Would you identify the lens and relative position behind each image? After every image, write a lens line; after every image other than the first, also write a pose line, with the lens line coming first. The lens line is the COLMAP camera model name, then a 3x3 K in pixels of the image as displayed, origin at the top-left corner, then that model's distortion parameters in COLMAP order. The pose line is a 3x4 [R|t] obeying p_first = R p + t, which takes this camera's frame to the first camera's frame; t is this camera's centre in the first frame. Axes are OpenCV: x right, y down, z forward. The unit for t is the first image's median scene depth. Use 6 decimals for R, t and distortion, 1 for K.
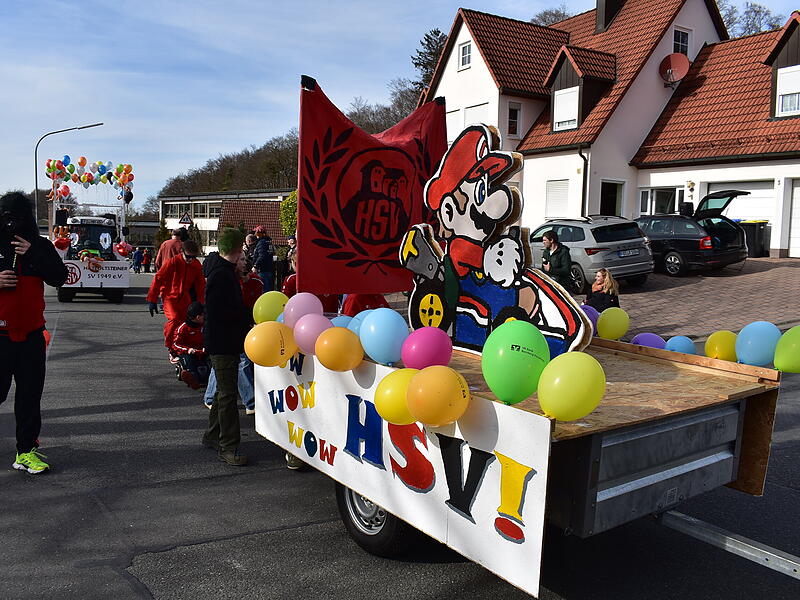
lens RADIAL K [[703.0, 0, 397.1], [0, 703.0, 301.9], [0, 0, 1]] dist [-0.097425, 0.018783]
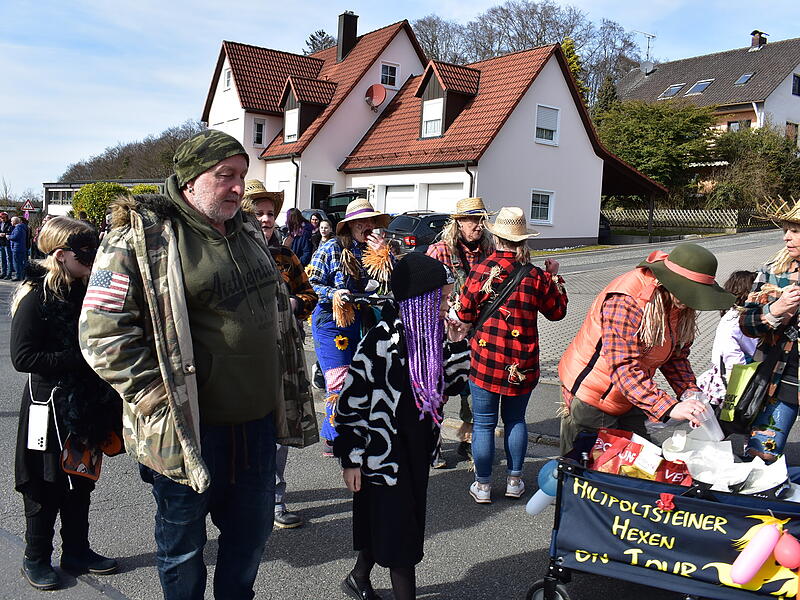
lens RADIAL K [[703.0, 0, 396.1], [0, 703.0, 300.5], [0, 0, 1]] dist [-0.097425, 0.018783]
pose [[0.993623, 0.012581, 0.112051, 0.278944], [-0.013483, 0.999882, 0.007299, 0.030489], [-0.111946, -0.008763, 0.993676, -0.284997]]
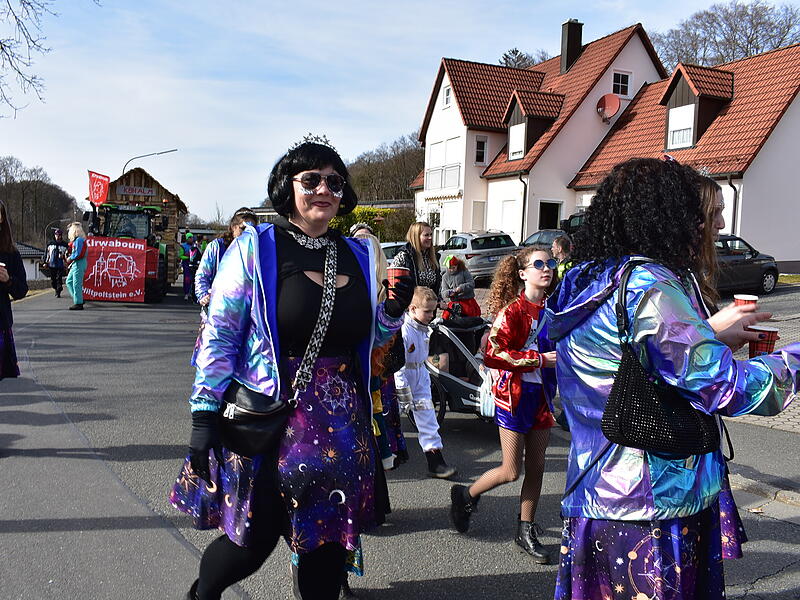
lens RADIAL K [[703.0, 0, 395.6], [0, 703.0, 300.0], [0, 0, 1]] dist [-0.097425, 0.018783]
pose [[0.988756, 0.023508, -0.147676, 0.208298], [-0.026249, 0.999517, -0.016645, 0.022914], [0.147213, 0.020334, 0.988896, -0.218715]]
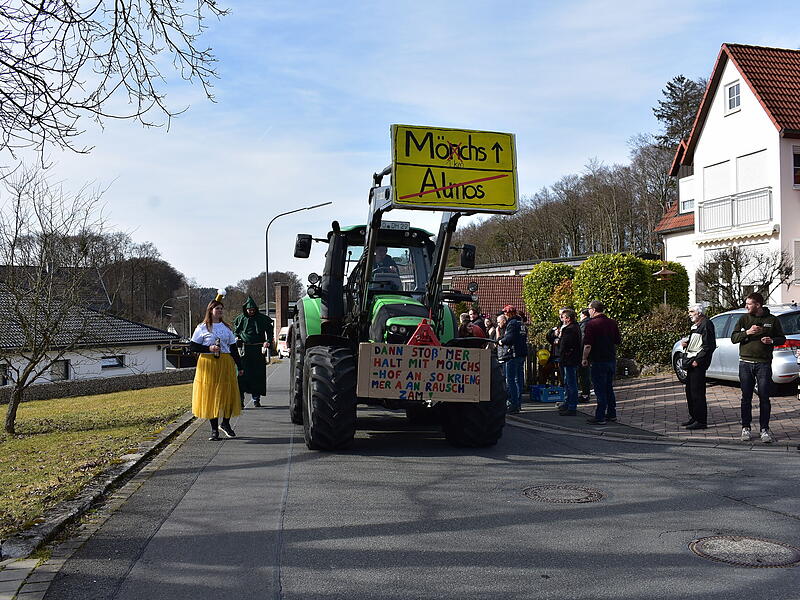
lens RADIAL K [[768.2, 0, 397.5], [0, 768.2, 301.7], [0, 0, 1]] dist [-0.085590, 0.000000]
pose [[0.952357, -0.032226, -0.303277, -0.024429], [-0.000855, 0.994116, -0.108318, -0.004806], [0.304983, 0.103417, 0.946726, 0.027953]]
